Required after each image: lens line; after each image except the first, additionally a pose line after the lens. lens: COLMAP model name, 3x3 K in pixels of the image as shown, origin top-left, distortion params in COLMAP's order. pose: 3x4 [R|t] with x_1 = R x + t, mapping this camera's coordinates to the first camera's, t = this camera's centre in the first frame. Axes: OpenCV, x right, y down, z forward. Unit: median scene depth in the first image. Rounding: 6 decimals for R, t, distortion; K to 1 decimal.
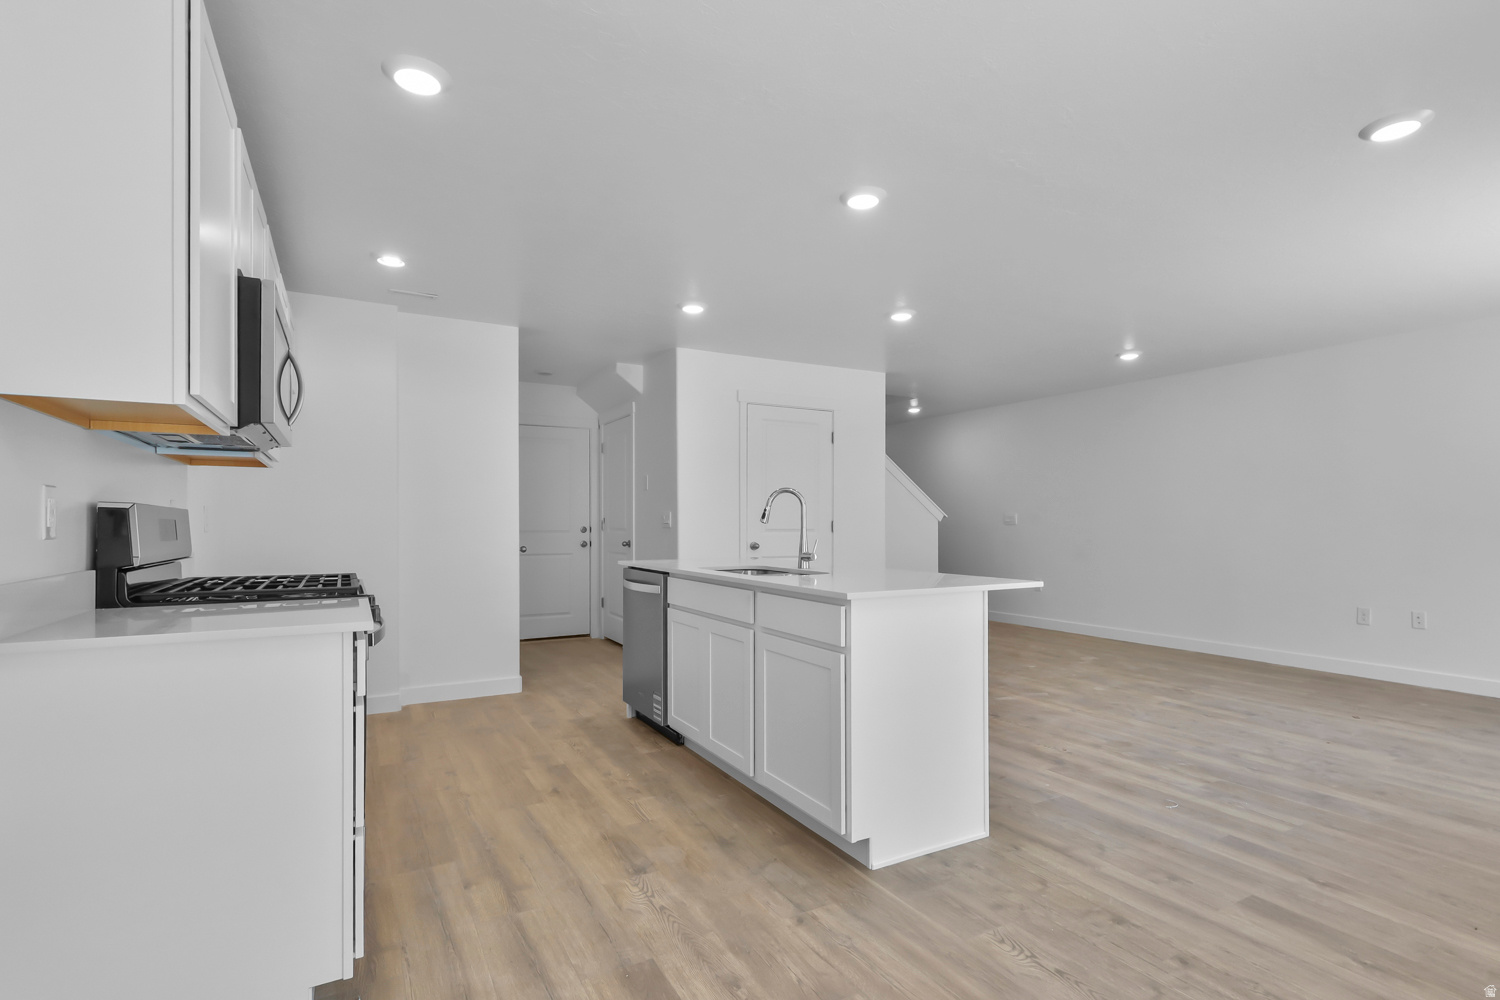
lens RADIAL K [[722.0, 0, 751.1], [0, 722.0, 521.4], [0, 0, 1]] dist [-0.000927, -0.000114]
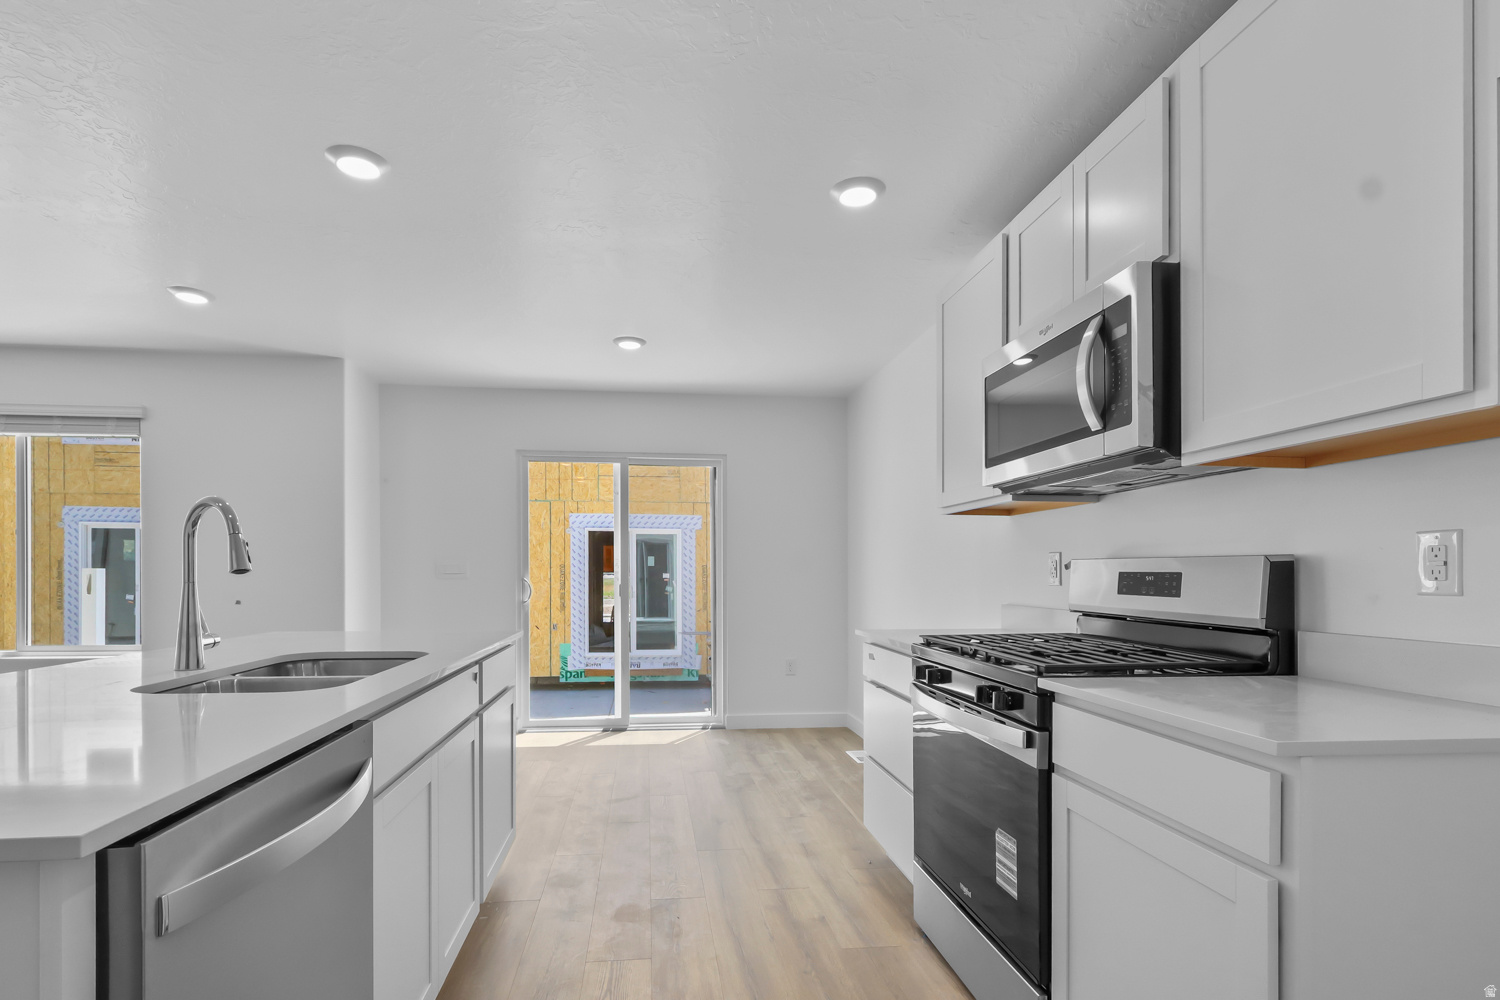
lens RADIAL K [[733.5, 0, 732.4], [0, 733.5, 573.7], [0, 0, 1]] dist [-0.003328, -0.000509]
pose [[-0.925485, -0.003225, 0.378771, -0.672819], [-0.004111, 0.999990, -0.001531, 0.001498], [-0.378763, -0.002974, -0.925489, 2.034078]]
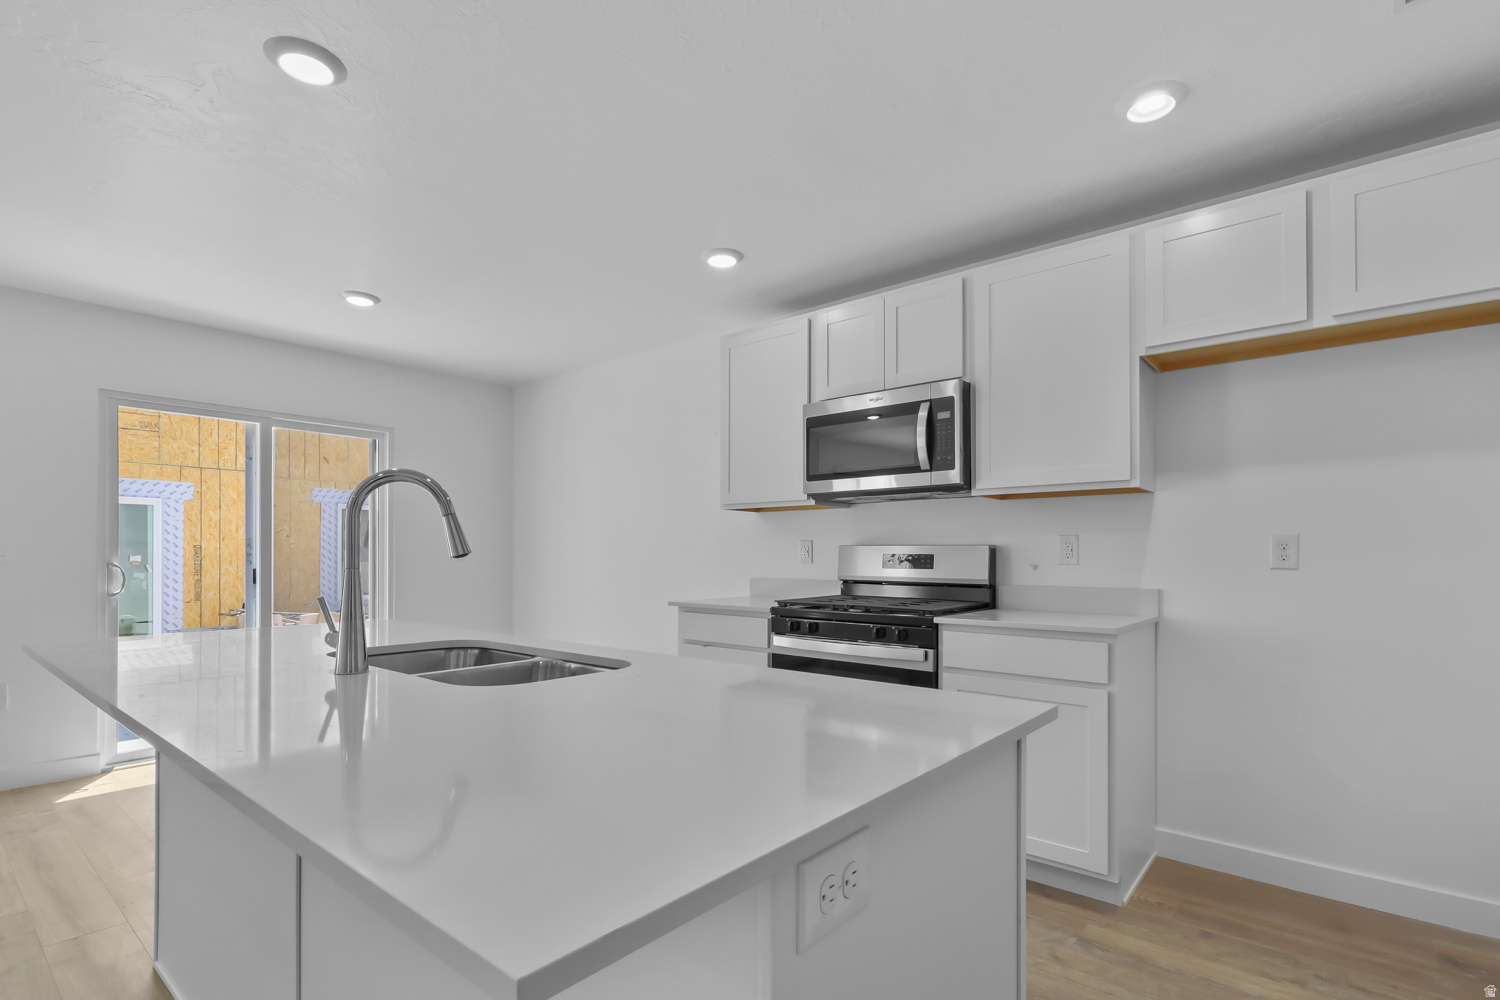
lens RADIAL K [[715.9, 0, 754.4], [0, 715.9, 553.0], [0, 0, 1]] dist [-0.002471, -0.000181]
pose [[-0.932102, -0.001964, -0.362191, 0.008432], [0.000051, 0.999985, -0.005553, 0.001807], [0.362196, -0.005195, -0.932088, 2.241244]]
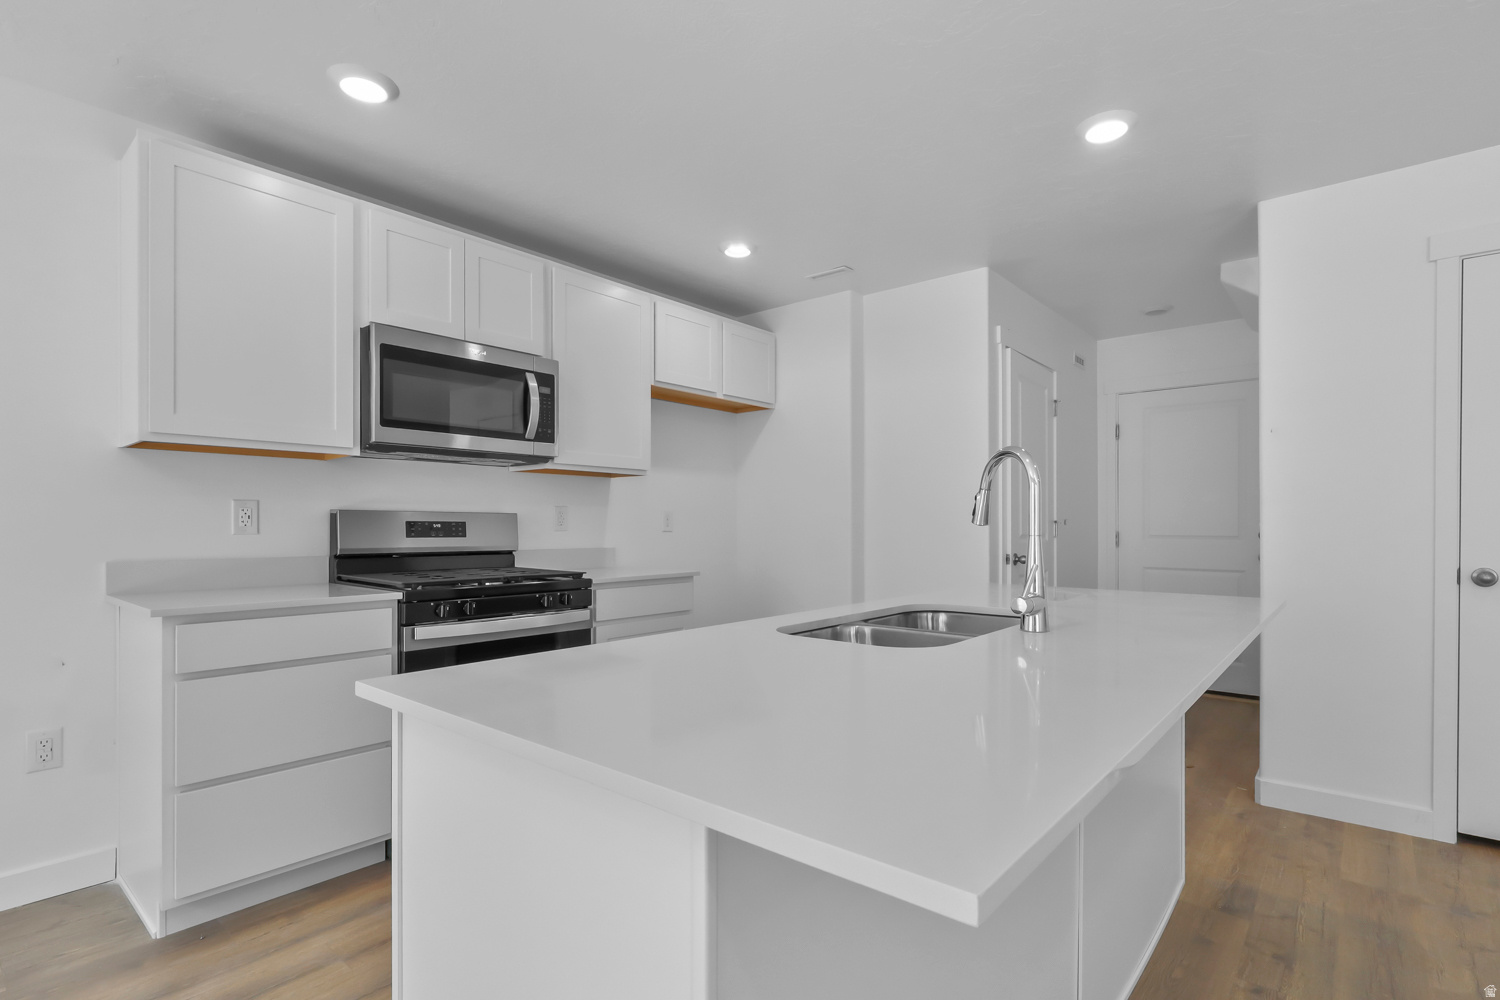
lens RADIAL K [[725.4, 0, 753.3], [0, 725.4, 531.3], [0, 0, 1]] dist [0.000364, 0.000613]
pose [[0.357395, 0.009741, -0.933902, 0.643319], [0.001459, 0.999939, 0.010989, 0.000516], [0.933952, -0.005290, 0.357359, 1.071088]]
